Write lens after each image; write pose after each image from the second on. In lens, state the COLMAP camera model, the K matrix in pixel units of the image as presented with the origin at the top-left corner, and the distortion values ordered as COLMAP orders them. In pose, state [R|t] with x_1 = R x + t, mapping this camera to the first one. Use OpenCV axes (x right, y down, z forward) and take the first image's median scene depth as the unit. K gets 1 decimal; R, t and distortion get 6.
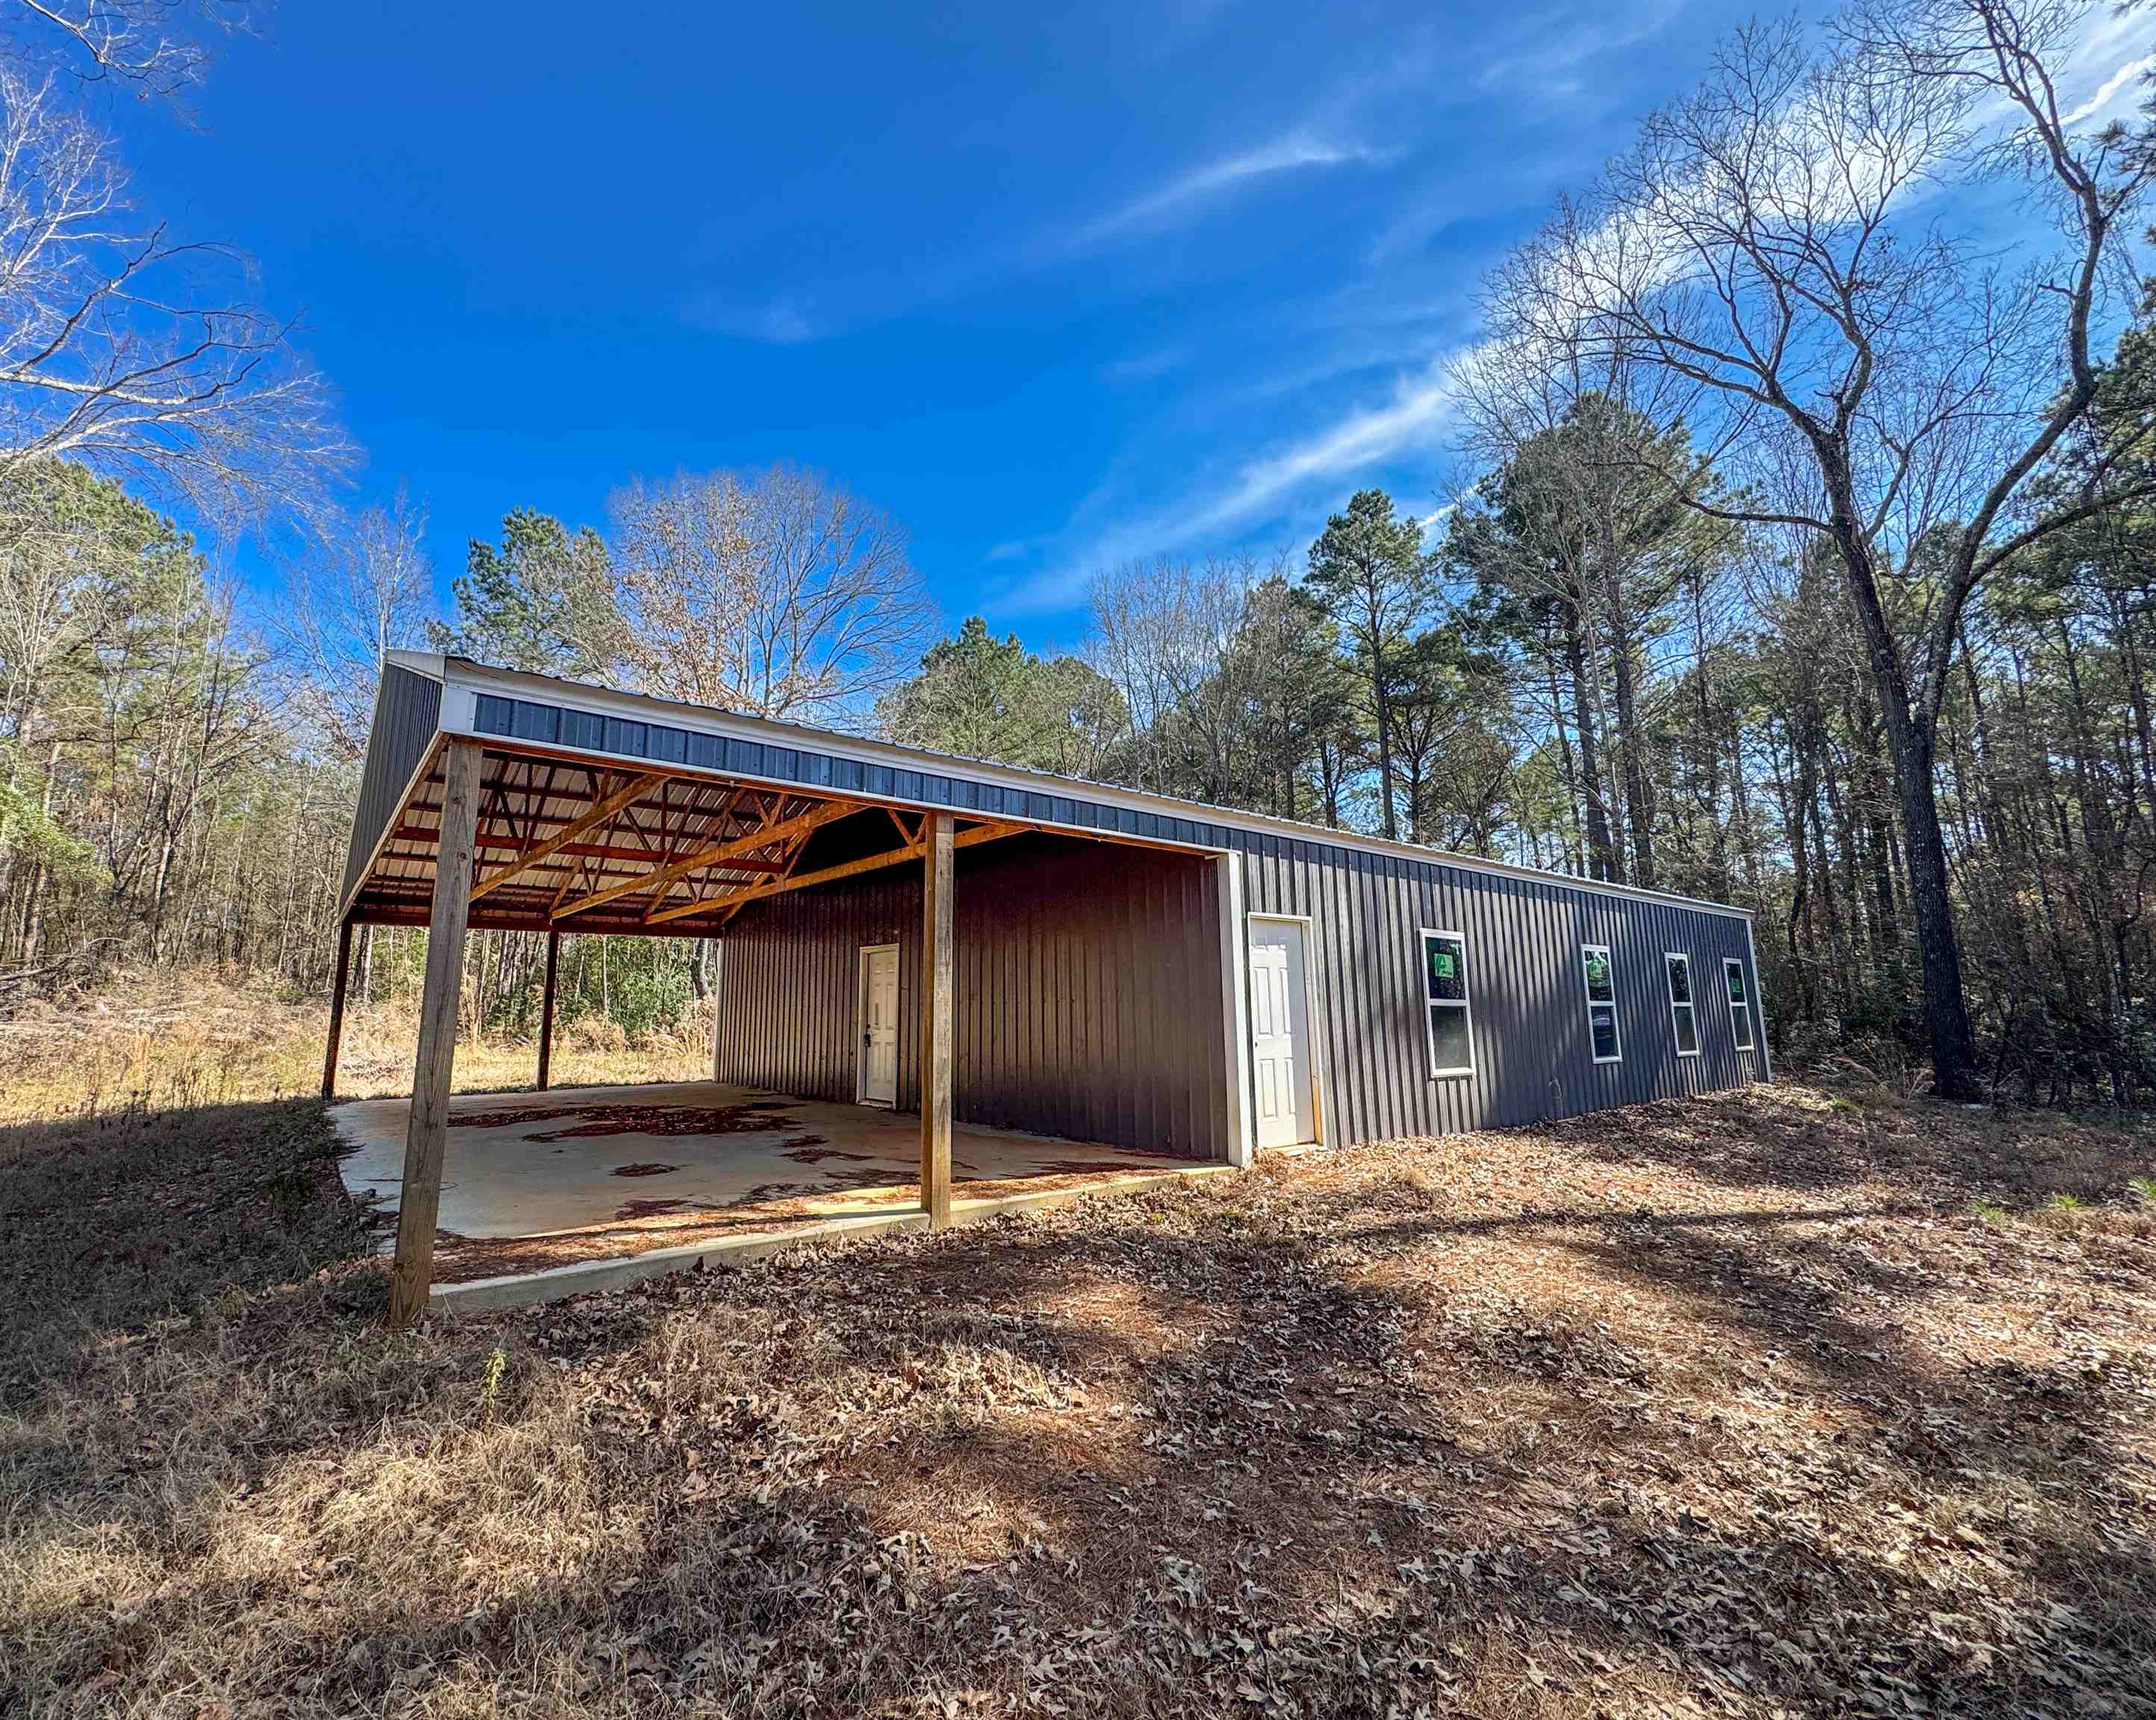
lens RADIAL K [[952.0, 0, 1011.1], [0, 952.0, 841.6], [0, 0, 1]] dist [0.003784, -0.000531]
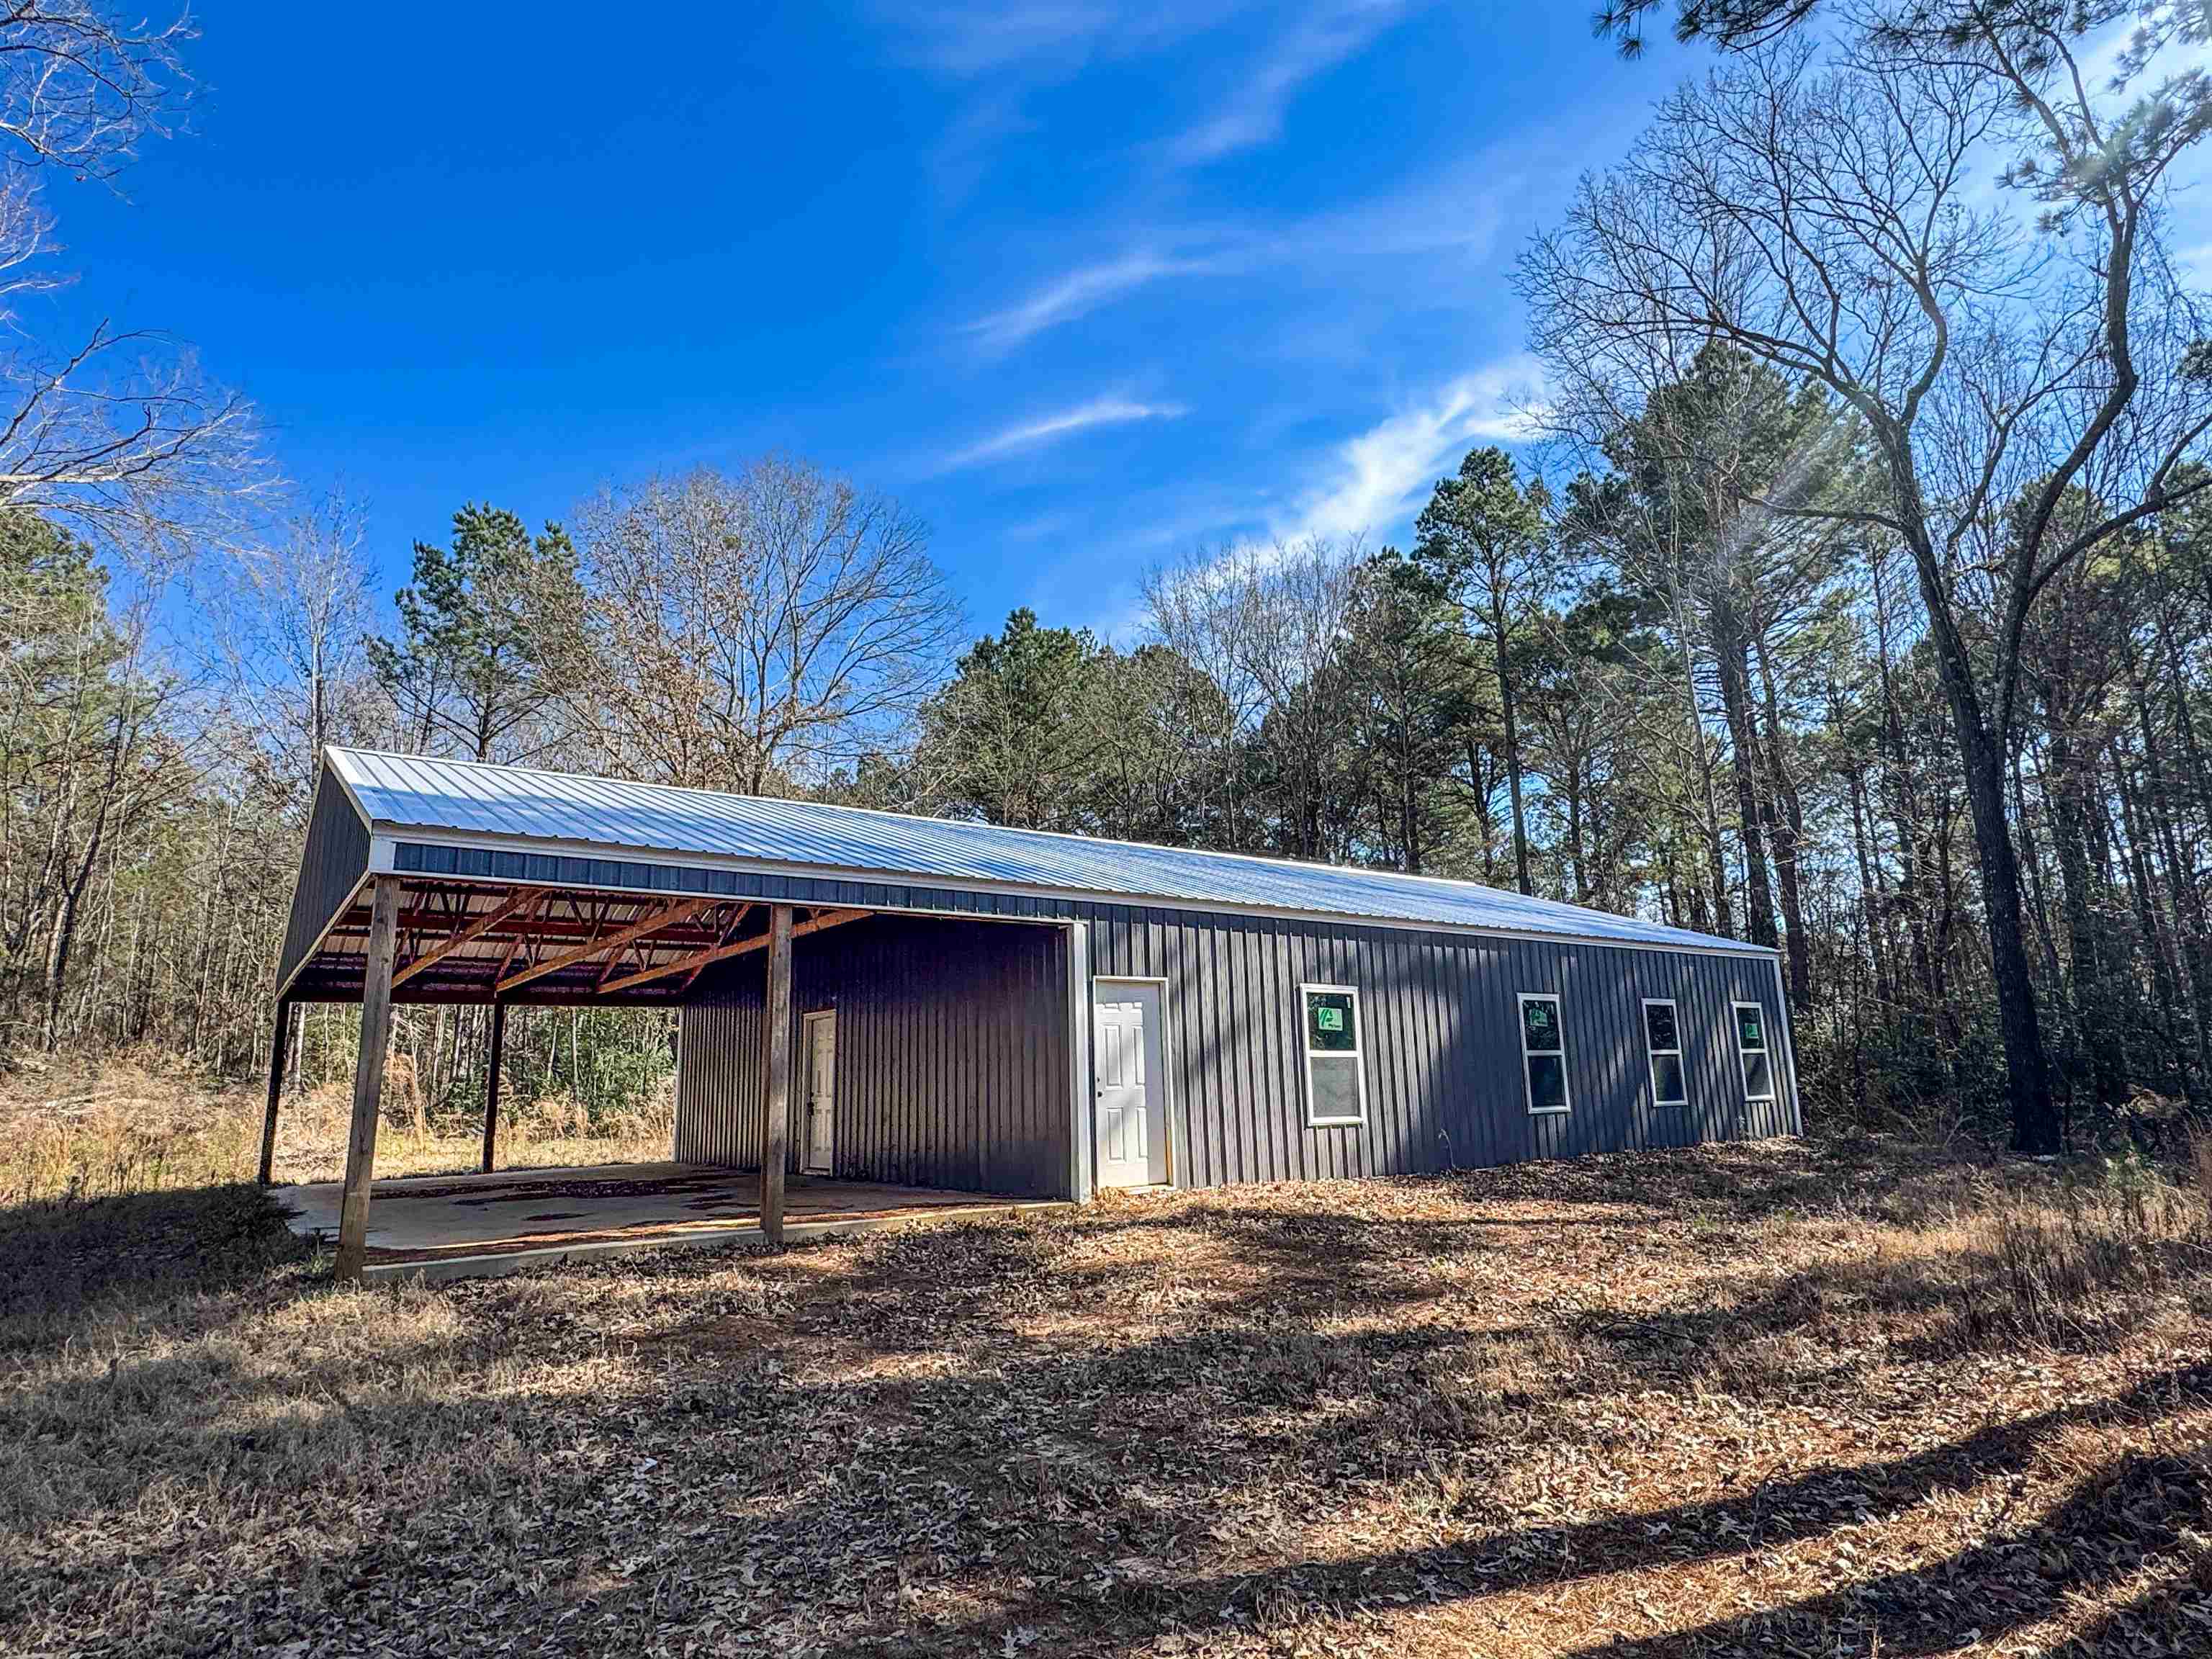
lens RADIAL K [[1221.3, 0, 1106.0], [0, 1221.3, 828.3], [0, 0, 1]] dist [0.002757, 0.000065]
pose [[0.999655, -0.025462, -0.006513, 0.138464], [0.025236, 0.999145, -0.032736, -0.026098], [0.007341, 0.032560, 0.999443, -0.220077]]
